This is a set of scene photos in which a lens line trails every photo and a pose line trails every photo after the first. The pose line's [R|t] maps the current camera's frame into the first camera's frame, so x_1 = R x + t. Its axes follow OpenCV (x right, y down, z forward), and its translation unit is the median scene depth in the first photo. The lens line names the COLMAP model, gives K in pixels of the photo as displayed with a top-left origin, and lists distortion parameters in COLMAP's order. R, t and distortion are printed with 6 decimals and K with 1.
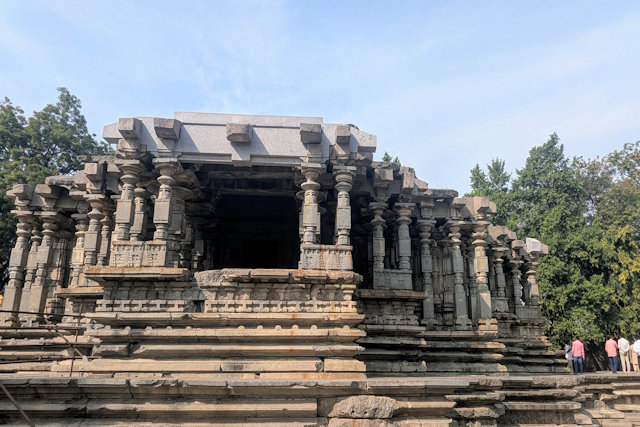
lens RADIAL K [[480.8, 0, 320.0], [0, 480.8, 213.5], [0, 0, 1]] dist [0.000419, 0.002352]
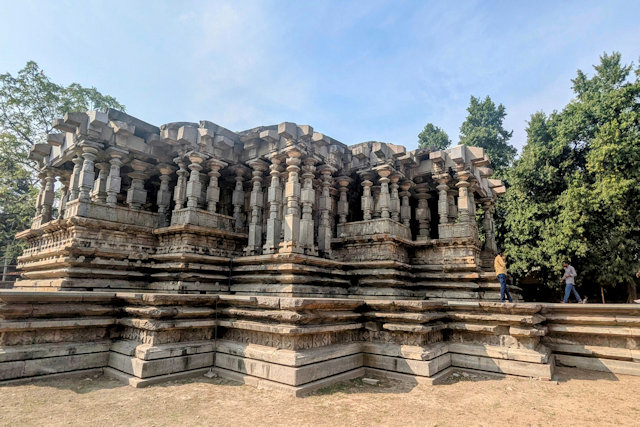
lens RADIAL K [[331.0, 0, 320.0], [0, 331.0, 213.5], [0, 0, 1]] dist [-0.002976, -0.000143]
pose [[0.735416, -0.144423, -0.662046, 0.759619], [0.186758, 0.982382, -0.006848, 0.156557], [0.651371, -0.118607, 0.749432, 0.464650]]
